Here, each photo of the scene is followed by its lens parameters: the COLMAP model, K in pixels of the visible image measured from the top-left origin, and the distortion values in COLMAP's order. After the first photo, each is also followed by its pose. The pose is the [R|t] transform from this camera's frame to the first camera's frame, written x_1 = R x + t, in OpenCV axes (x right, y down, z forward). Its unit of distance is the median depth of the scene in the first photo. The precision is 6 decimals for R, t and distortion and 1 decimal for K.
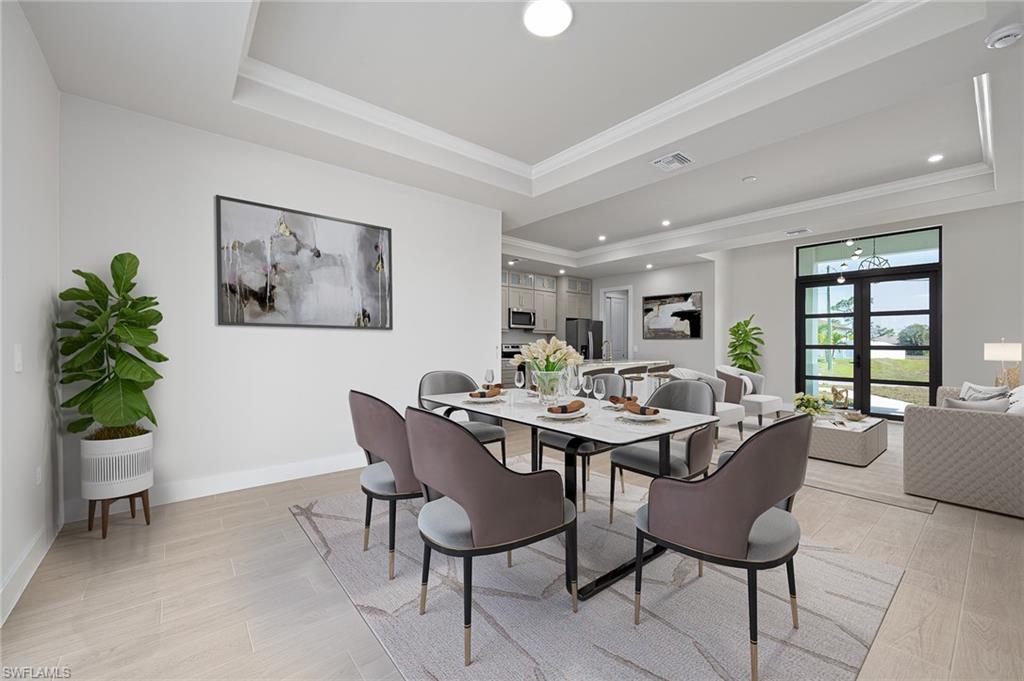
lens RADIAL K [[406.3, 0, 509.8], [0, 406.3, 337.3], [0, 0, 1]] dist [-0.001560, -0.000197]
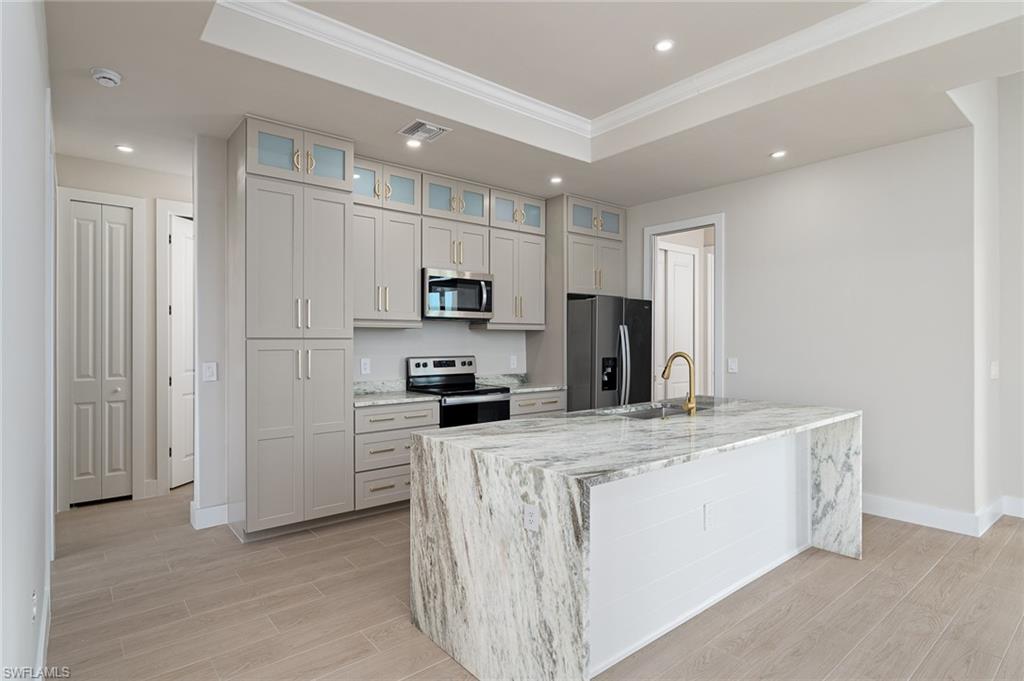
lens RADIAL K [[532.3, 0, 512.0], [0, 532.3, 340.5], [0, 0, 1]] dist [0.000304, -0.000081]
pose [[0.999981, -0.004616, 0.004032, 0.080643], [0.004539, 0.999811, 0.018922, -0.009868], [-0.004118, -0.018904, 0.999813, 0.455306]]
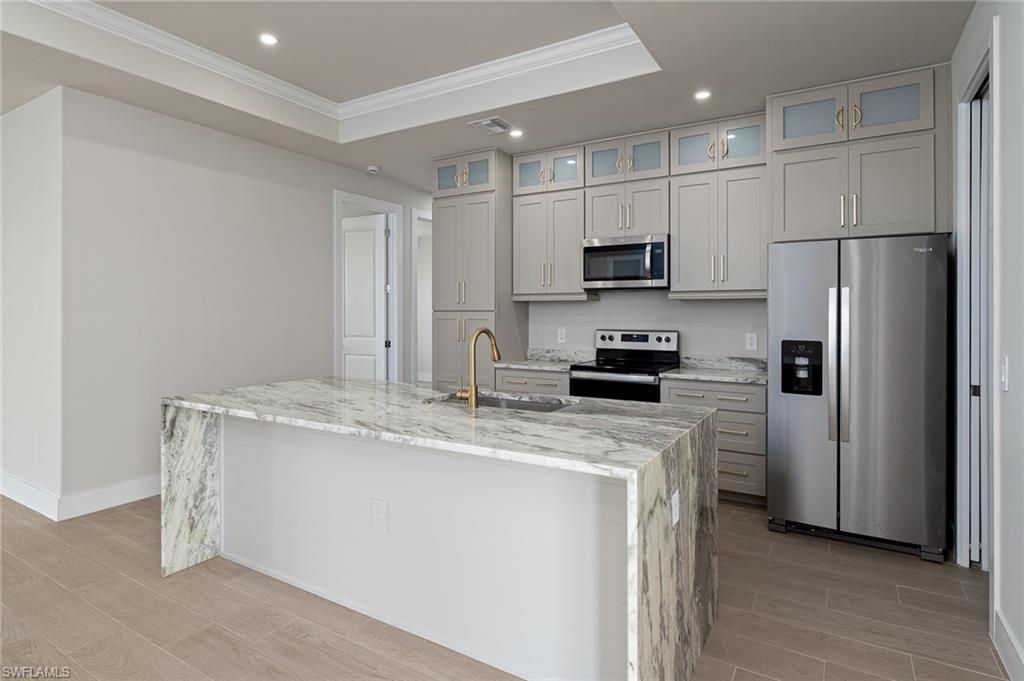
lens RADIAL K [[542.6, 0, 514.5], [0, 542.6, 311.5], [0, 0, 1]] dist [0.001183, 0.000240]
pose [[0.333176, -0.005066, -0.942851, 0.456533], [0.017000, 0.999855, 0.000636, -0.003304], [0.942711, -0.016241, 0.333214, 0.722701]]
